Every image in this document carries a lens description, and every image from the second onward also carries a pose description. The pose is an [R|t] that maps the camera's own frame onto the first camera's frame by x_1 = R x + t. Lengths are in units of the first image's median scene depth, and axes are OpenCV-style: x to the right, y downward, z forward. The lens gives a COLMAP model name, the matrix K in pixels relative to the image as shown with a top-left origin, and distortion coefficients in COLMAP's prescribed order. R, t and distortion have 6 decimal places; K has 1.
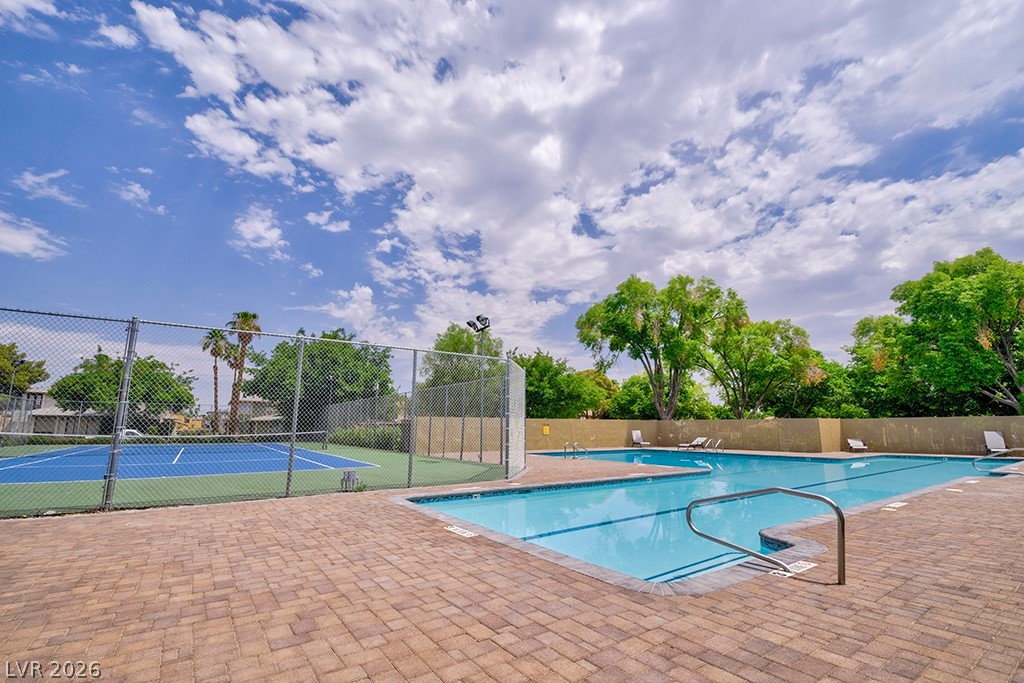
lens RADIAL K [[459.3, 0, 512.0], [0, 459.3, 341.5], [0, 0, 1]] dist [-0.000379, -0.011925]
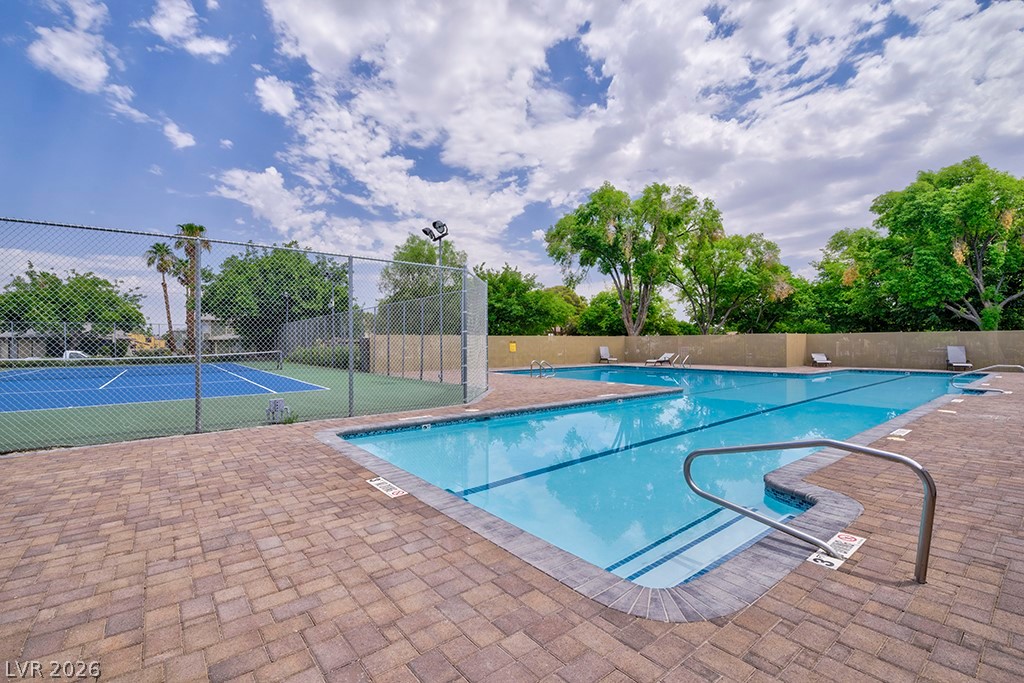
lens RADIAL K [[443.8, 0, 512.0], [0, 443.8, 341.5], [0, 0, 1]] dist [0.000714, -0.017266]
pose [[0.997974, -0.009007, 0.062974, 0.014637], [-0.002551, 0.983464, 0.181088, 0.011798], [-0.063564, -0.180881, 0.981449, 0.086061]]
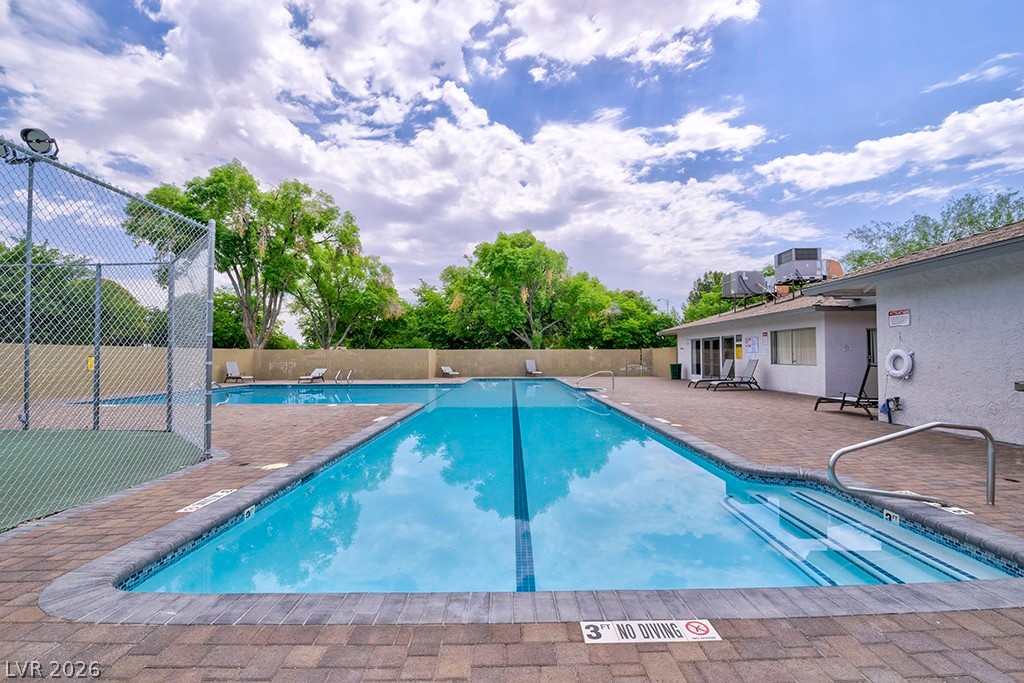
lens RADIAL K [[443.0, 0, 474.8], [0, 443.0, 358.7], [0, 0, 1]] dist [0.021246, -0.017272]
pose [[0.568295, -0.014822, 0.822691, -0.153462], [-0.146431, 0.982056, 0.118845, 0.039722], [-0.809690, -0.188006, 0.555927, 0.268227]]
